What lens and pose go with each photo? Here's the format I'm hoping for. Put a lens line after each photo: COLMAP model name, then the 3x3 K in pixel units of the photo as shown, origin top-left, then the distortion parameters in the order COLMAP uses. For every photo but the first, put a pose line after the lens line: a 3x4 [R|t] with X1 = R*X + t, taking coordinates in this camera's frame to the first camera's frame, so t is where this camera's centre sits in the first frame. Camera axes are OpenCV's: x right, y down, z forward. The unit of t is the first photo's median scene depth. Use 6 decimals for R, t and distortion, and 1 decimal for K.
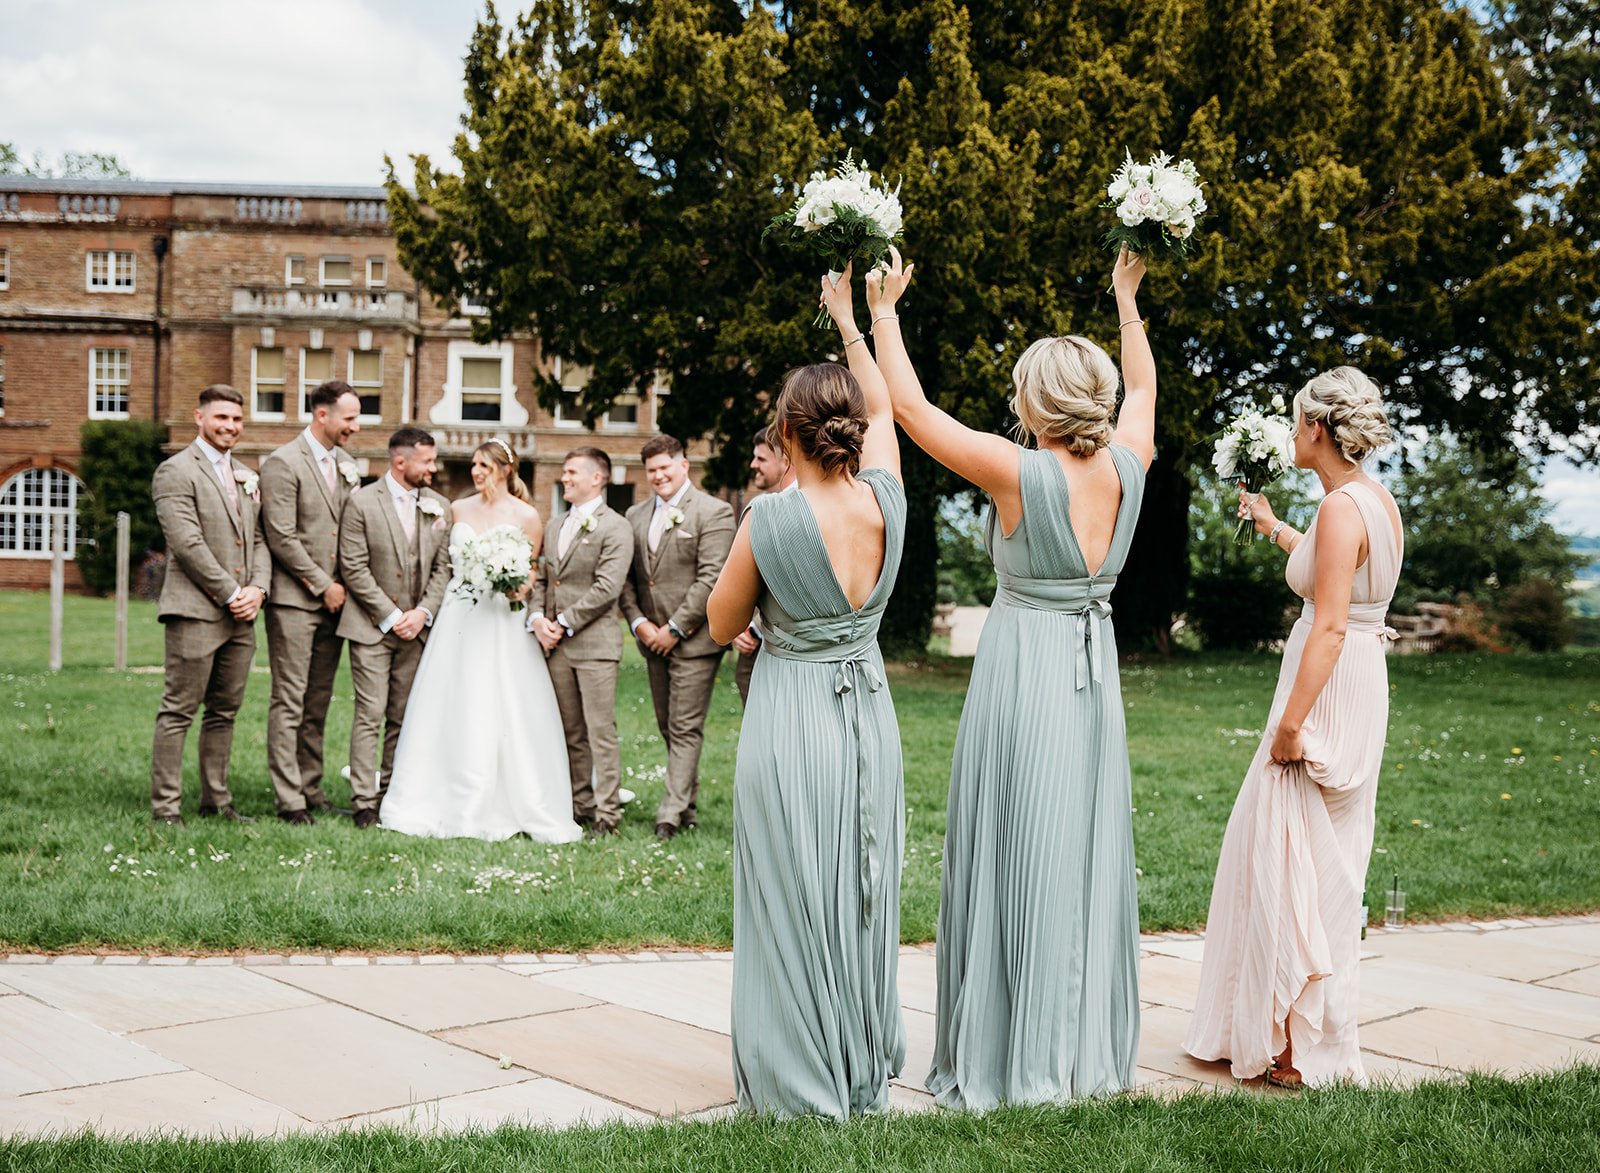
lens RADIAL K [[1815.0, 0, 800.0], [0, 1815.0, 586.5], [0, 0, 1]] dist [-0.022947, -0.027741]
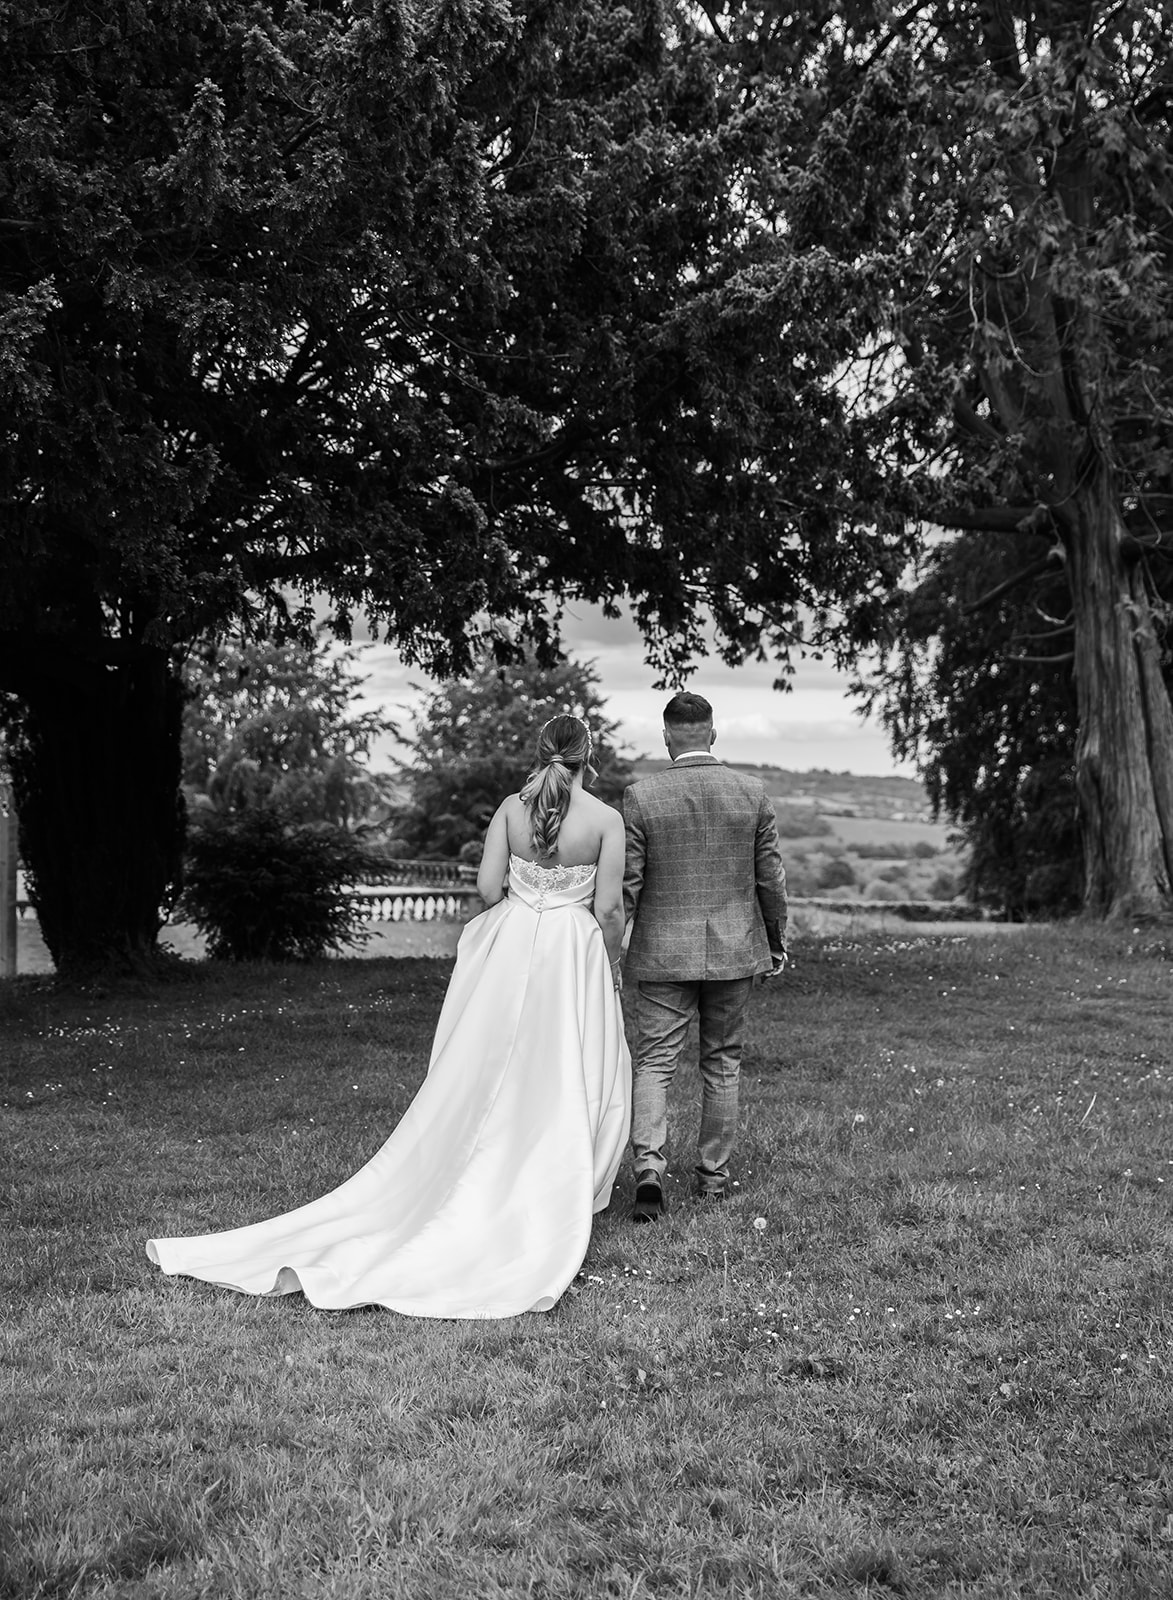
lens RADIAL K [[2235.6, 0, 602.8], [0, 2235.6, 800.0], [0, 0, 1]] dist [0.075294, 0.103092]
pose [[0.923394, -0.025139, 0.383029, 0.080723], [0.030655, 0.999496, -0.008302, -0.011643], [-0.382627, 0.019408, 0.923699, 0.358859]]
